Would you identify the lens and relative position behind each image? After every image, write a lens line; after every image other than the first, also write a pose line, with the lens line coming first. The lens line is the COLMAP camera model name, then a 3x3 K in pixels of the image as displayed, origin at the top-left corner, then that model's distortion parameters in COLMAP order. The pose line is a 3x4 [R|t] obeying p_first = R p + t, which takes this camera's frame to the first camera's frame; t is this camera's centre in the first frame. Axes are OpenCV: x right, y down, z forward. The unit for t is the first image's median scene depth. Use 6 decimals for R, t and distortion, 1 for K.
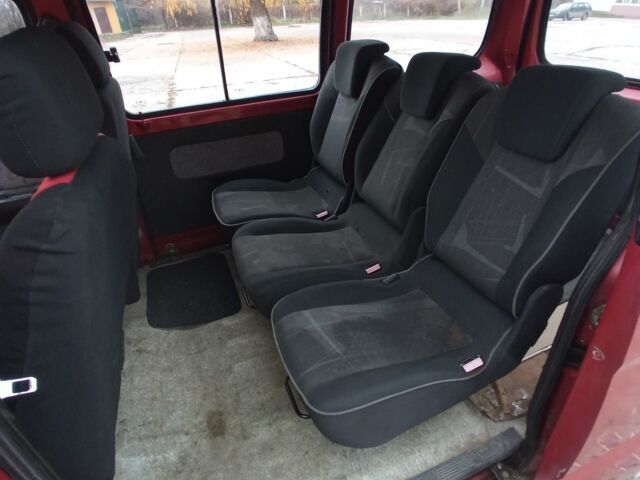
lens RADIAL K [[390.4, 0, 328.8], [0, 390.4, 239.7], [0, 0, 1]] dist [-0.043047, 0.024107]
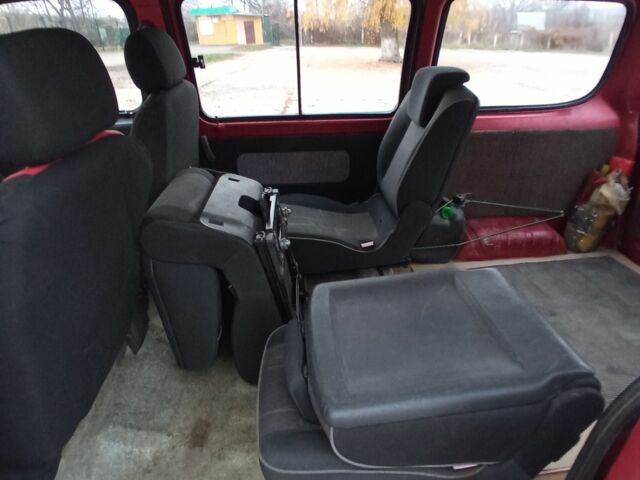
lens RADIAL K [[390.4, 0, 328.8], [0, 390.4, 239.7], [0, 0, 1]] dist [-0.043047, 0.024107]
pose [[0.951676, 0.186643, -0.243881, 0.121308], [-0.197405, 0.980113, -0.020234, -0.037824], [0.235255, 0.067399, 0.969594, 0.065473]]
